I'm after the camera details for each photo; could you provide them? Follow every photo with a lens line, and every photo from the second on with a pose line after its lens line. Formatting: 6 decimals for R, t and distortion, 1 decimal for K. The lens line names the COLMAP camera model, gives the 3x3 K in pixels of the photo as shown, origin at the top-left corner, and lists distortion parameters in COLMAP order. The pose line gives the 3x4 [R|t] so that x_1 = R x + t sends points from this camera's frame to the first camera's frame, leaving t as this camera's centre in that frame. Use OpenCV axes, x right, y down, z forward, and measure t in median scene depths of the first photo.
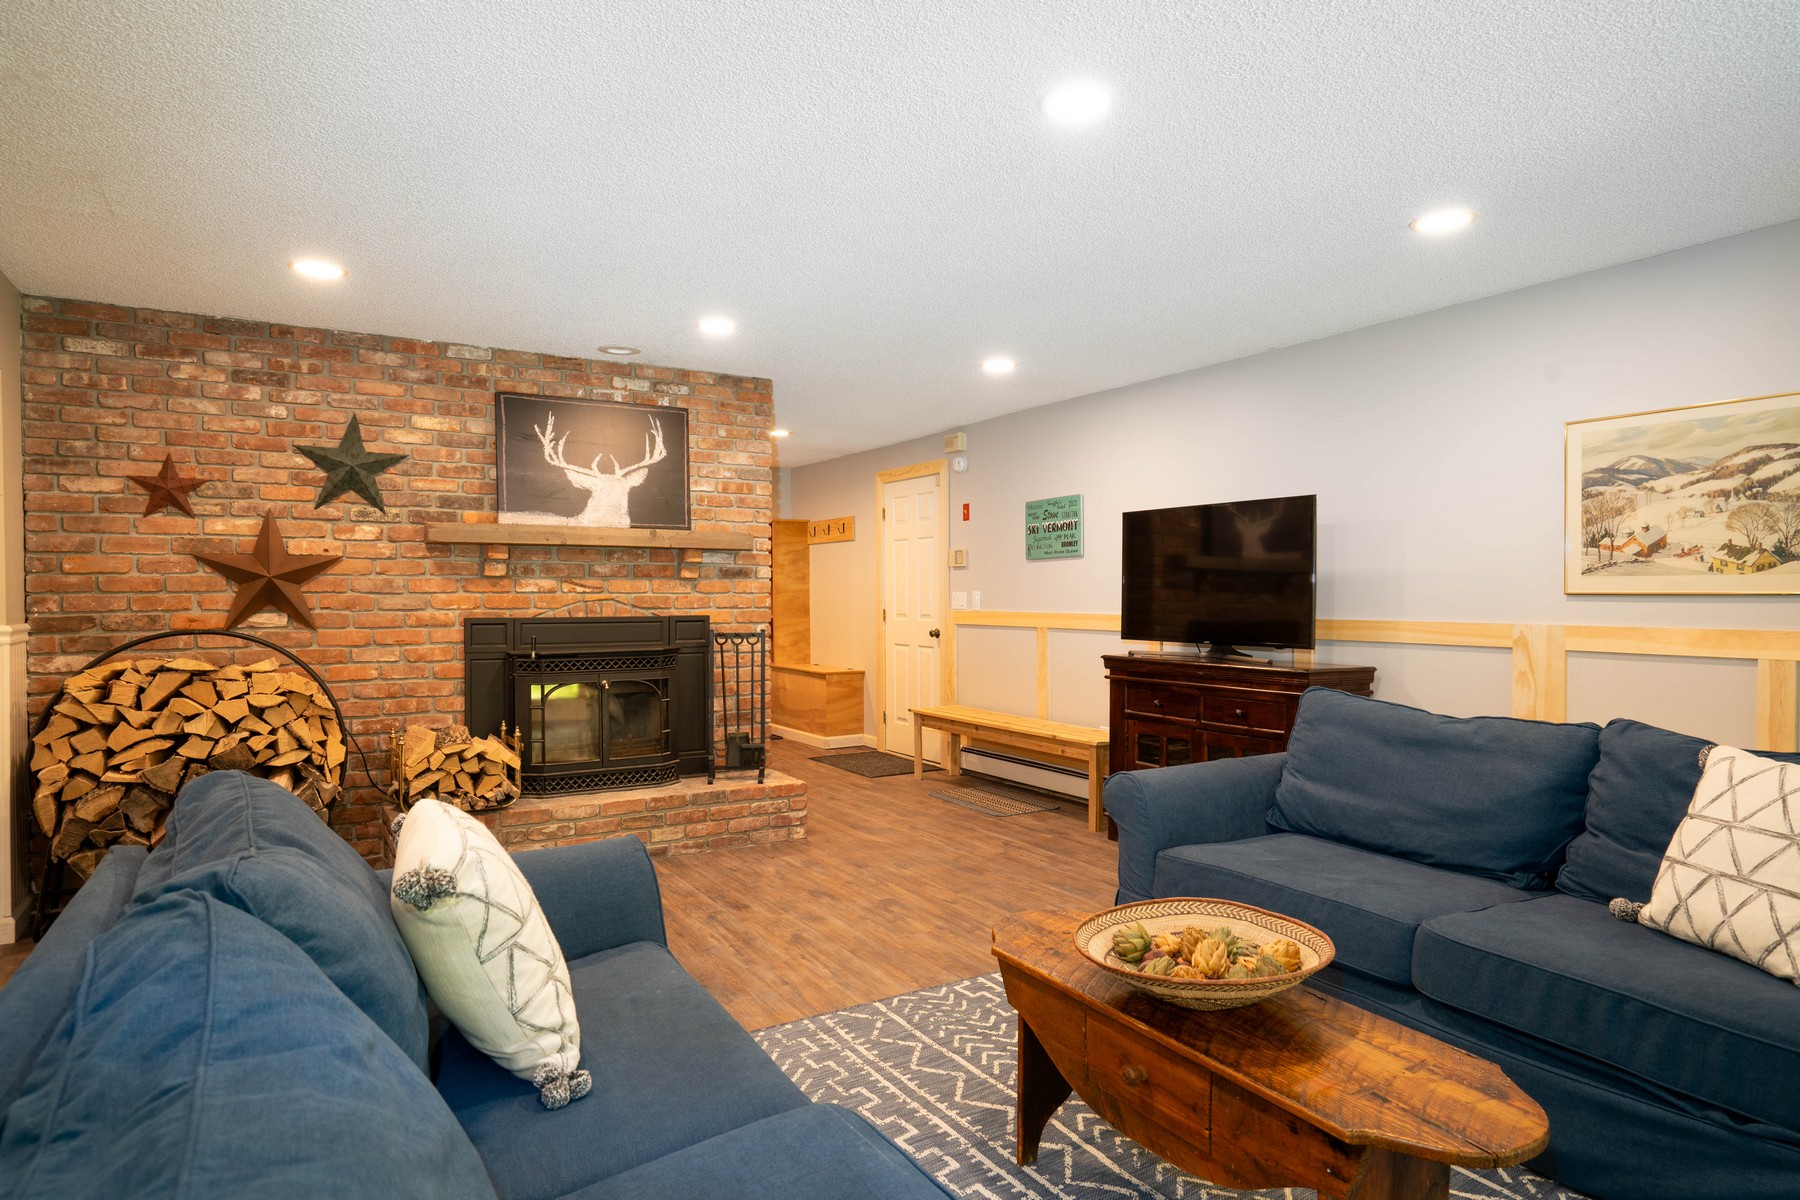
lens RADIAL K [[1036.9, 0, 897.2], [0, 1036.9, 598.8], [0, 0, 1]] dist [-0.036010, 0.032334]
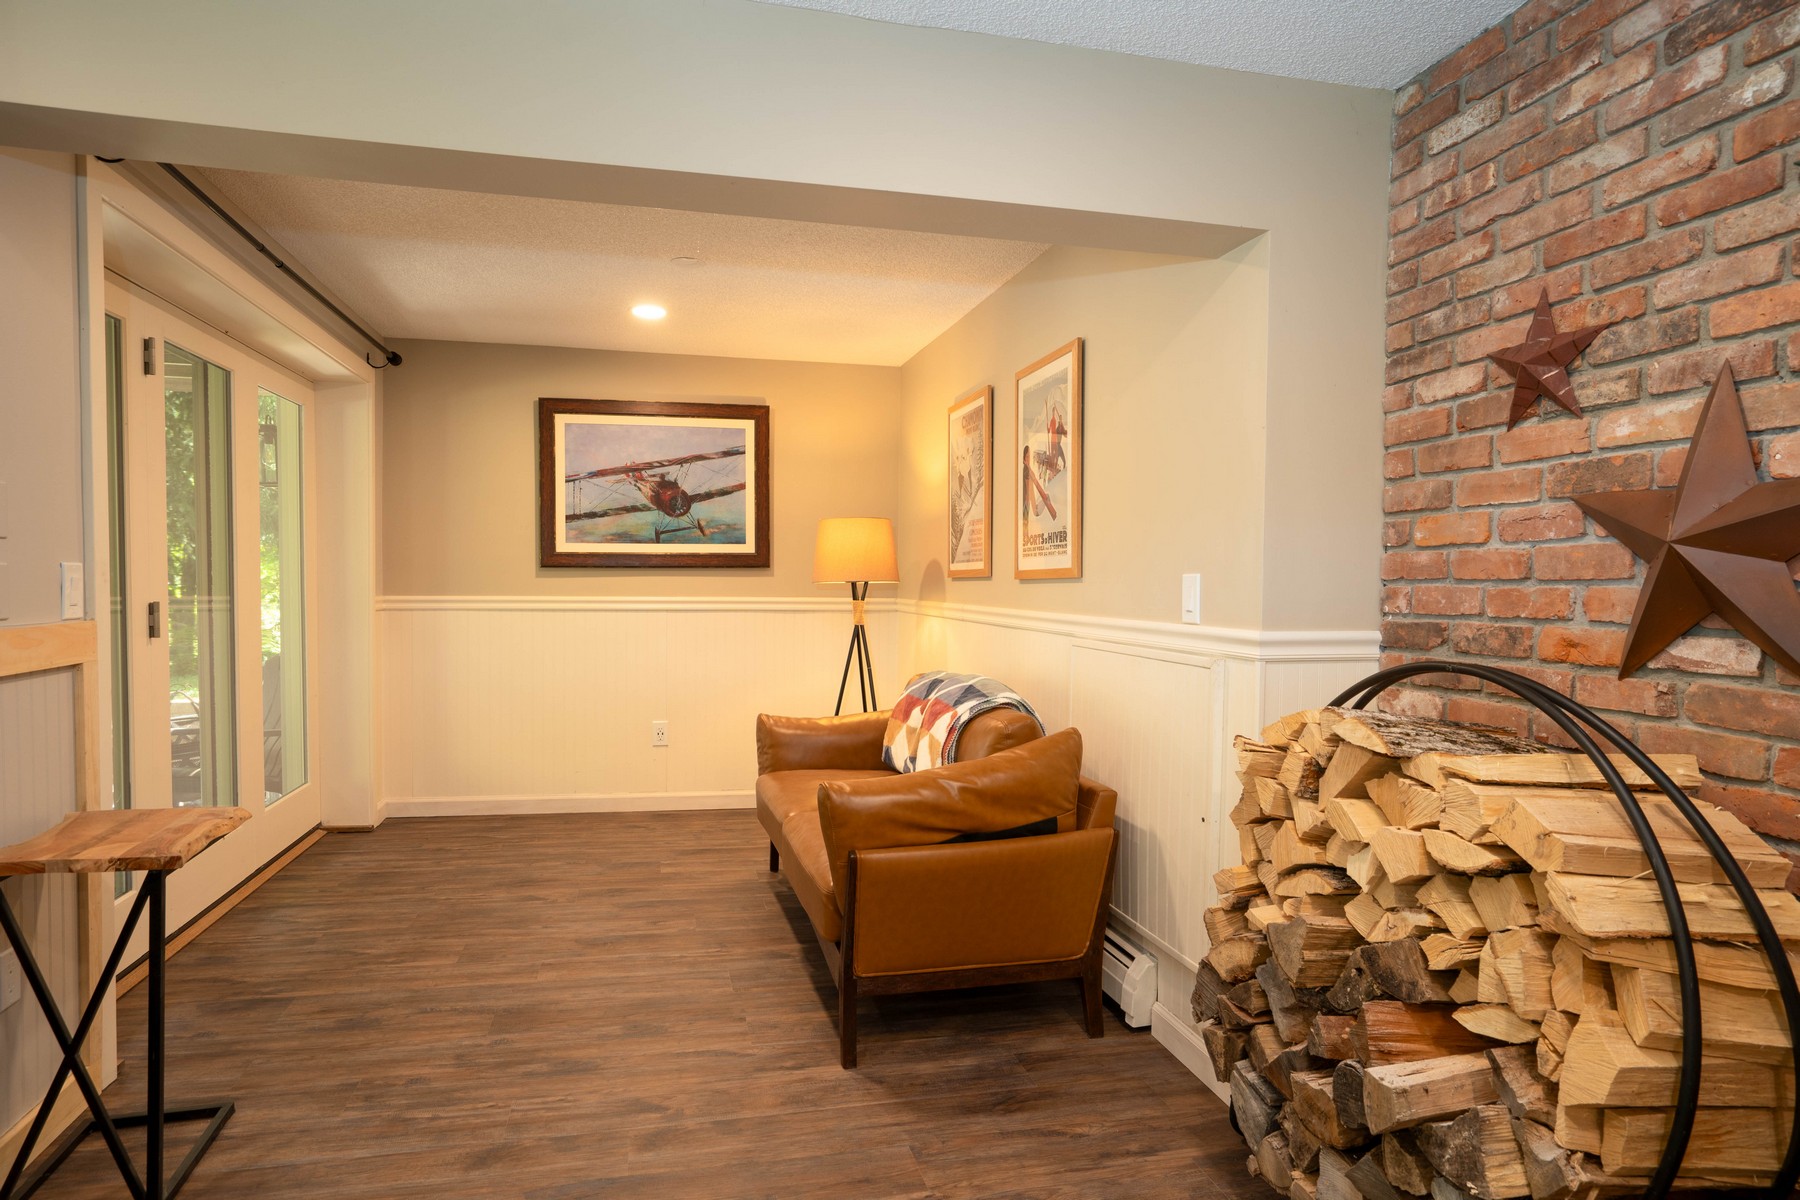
lens RADIAL K [[1036.9, 0, 895.7], [0, 1036.9, 608.6], [0, 0, 1]] dist [-0.036010, 0.032334]
pose [[-0.305457, 0.026395, -0.951840, -0.163929], [-0.016525, 0.999318, 0.033014, -0.004639], [0.952063, 0.025813, -0.304812, 0.864831]]
